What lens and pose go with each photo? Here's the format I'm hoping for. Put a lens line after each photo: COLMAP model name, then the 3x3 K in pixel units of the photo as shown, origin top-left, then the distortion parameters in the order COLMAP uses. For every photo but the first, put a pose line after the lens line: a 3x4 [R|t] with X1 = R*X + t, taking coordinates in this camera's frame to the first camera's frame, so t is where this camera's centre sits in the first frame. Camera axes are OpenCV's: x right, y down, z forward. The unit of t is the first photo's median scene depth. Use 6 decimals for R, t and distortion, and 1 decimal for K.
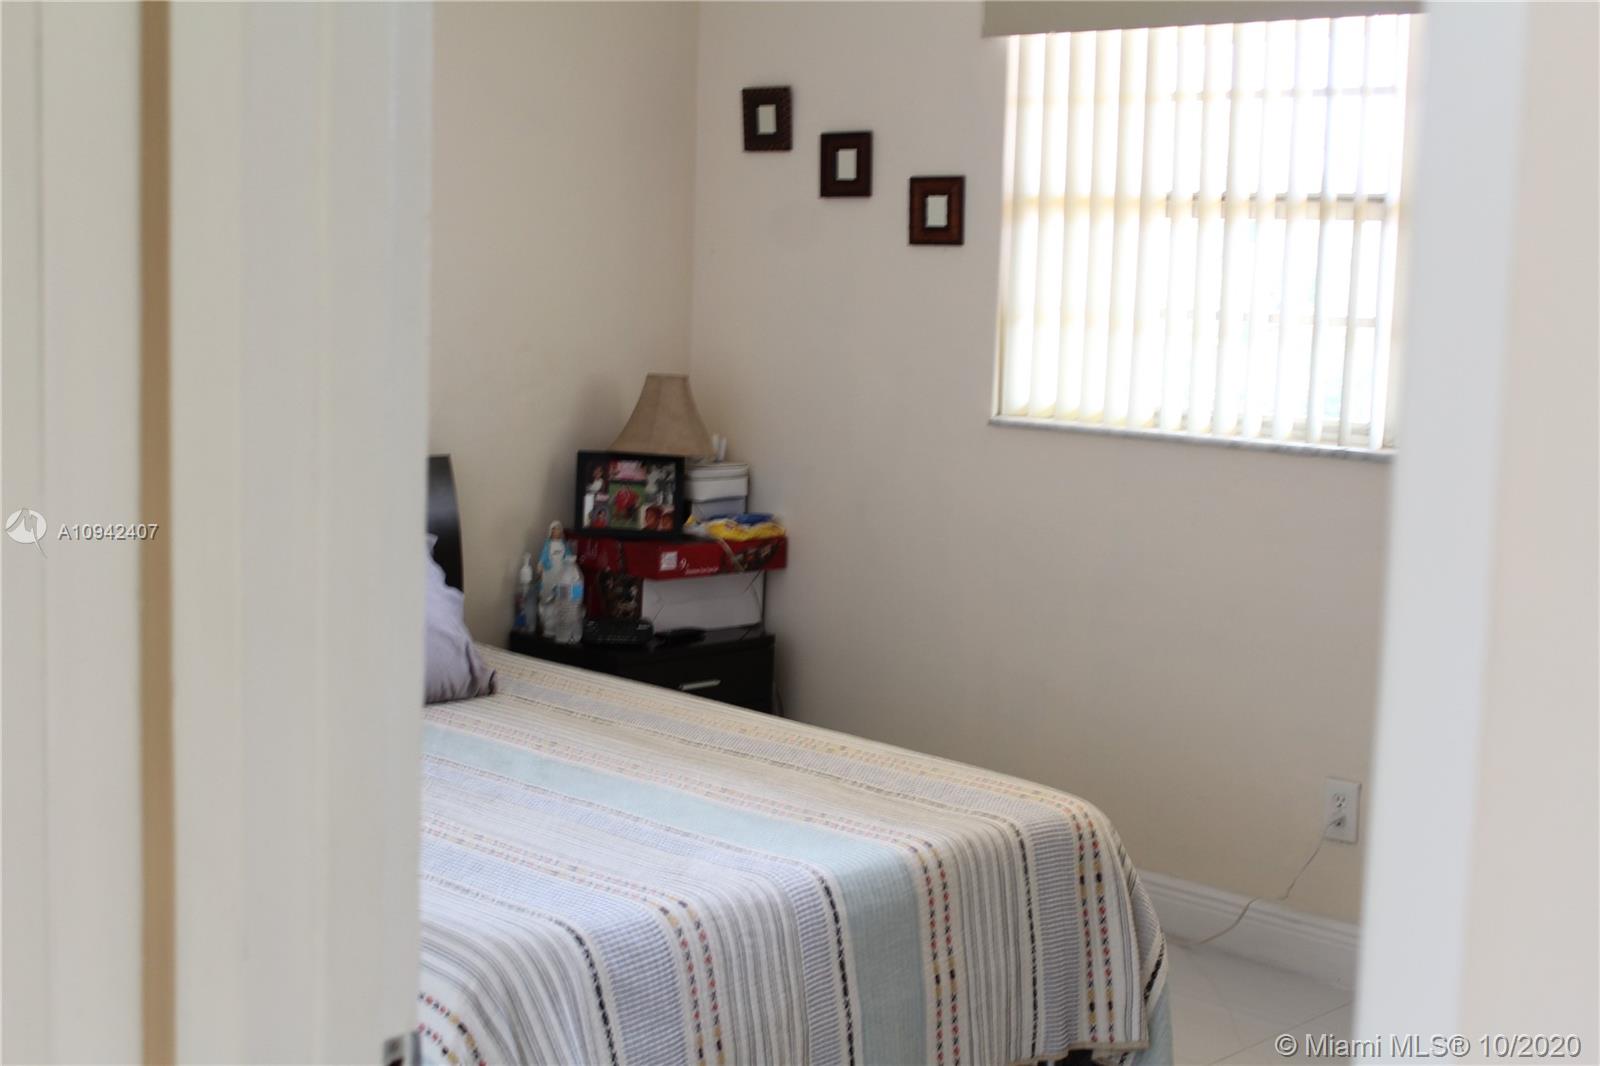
lens RADIAL K [[2277.3, 0, 800.0], [0, 2277.3, 533.0], [0, 0, 1]] dist [-0.047190, 0.063799]
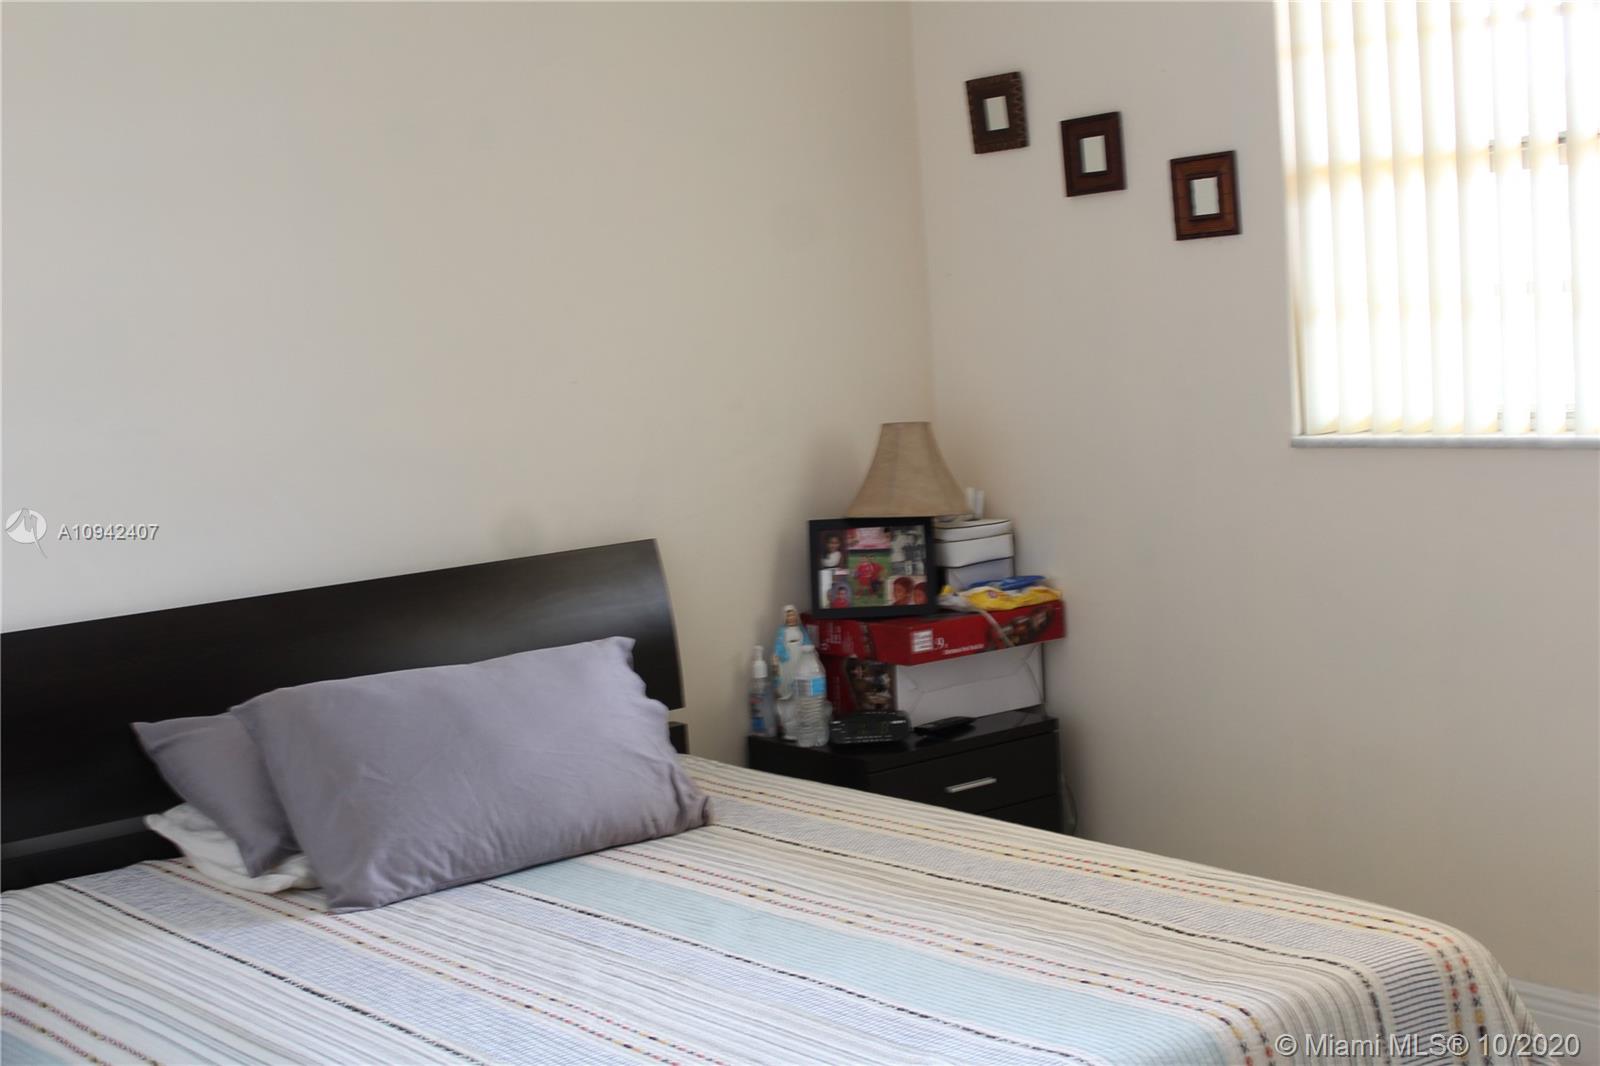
lens RADIAL K [[2277.3, 0, 800.0], [0, 2277.3, 533.0], [0, 0, 1]] dist [-0.047190, 0.063799]
pose [[0.986437, -0.084953, -0.140446, 0.019871], [0.081512, 0.996218, -0.030081, -0.006106], [0.142470, 0.018225, 0.989631, 0.157708]]
